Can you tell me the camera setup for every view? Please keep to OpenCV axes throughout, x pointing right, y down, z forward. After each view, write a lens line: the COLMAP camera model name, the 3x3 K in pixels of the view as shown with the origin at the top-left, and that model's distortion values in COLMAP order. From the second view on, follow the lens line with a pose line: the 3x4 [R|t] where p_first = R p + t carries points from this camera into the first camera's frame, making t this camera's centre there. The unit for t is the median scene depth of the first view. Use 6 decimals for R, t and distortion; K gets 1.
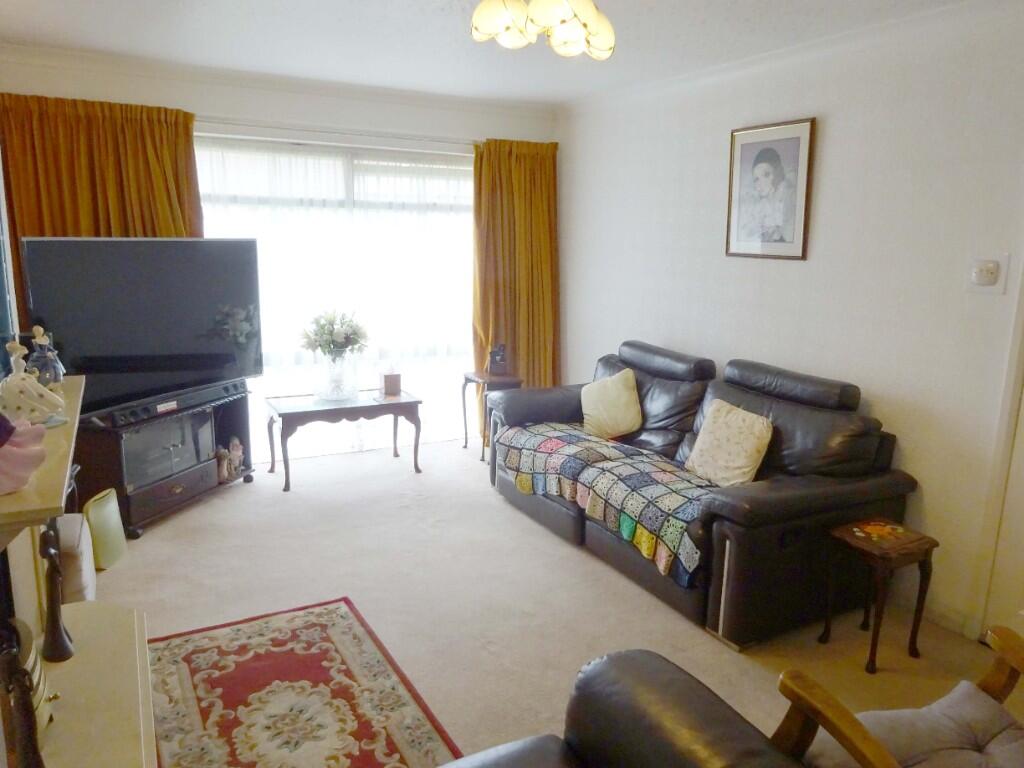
lens RADIAL K [[743.6, 0, 509.5], [0, 743.6, 384.6], [0, 0, 1]] dist [-0.006881, -0.002927]
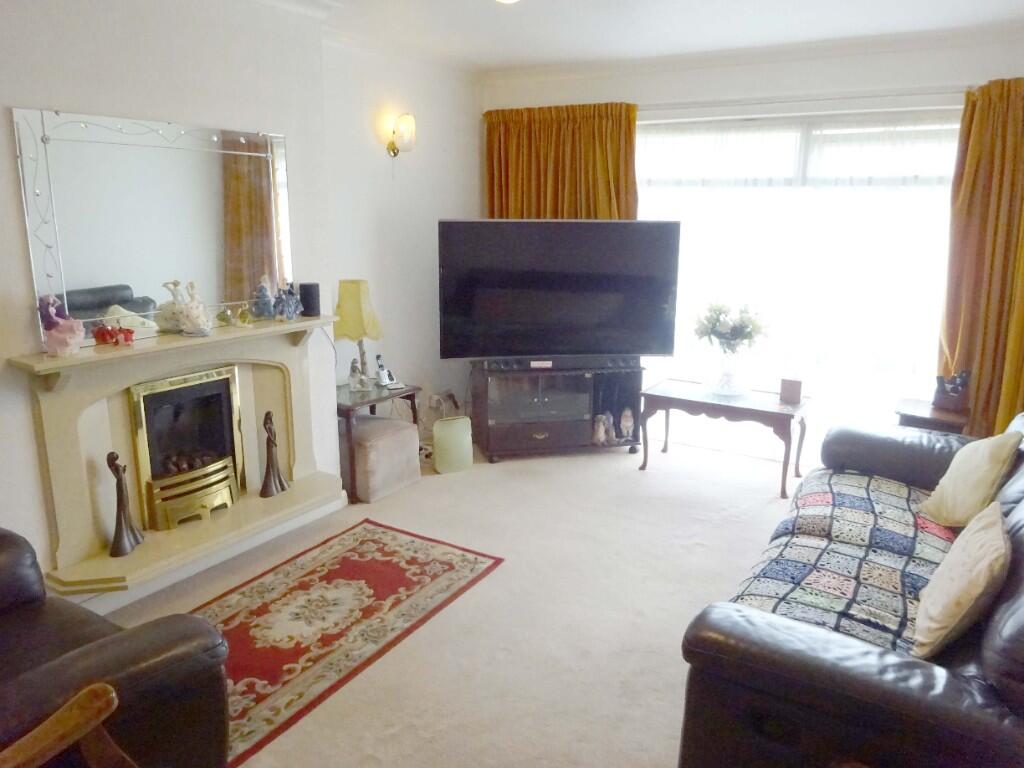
lens RADIAL K [[743.6, 0, 507.3], [0, 743.6, 378.0], [0, 0, 1]] dist [-0.006881, -0.002927]
pose [[0.497256, 0.176736, -0.849412, 0.498491], [-0.170241, 0.979876, 0.104220, -0.060431], [0.850737, 0.092780, 0.517337, 0.342495]]
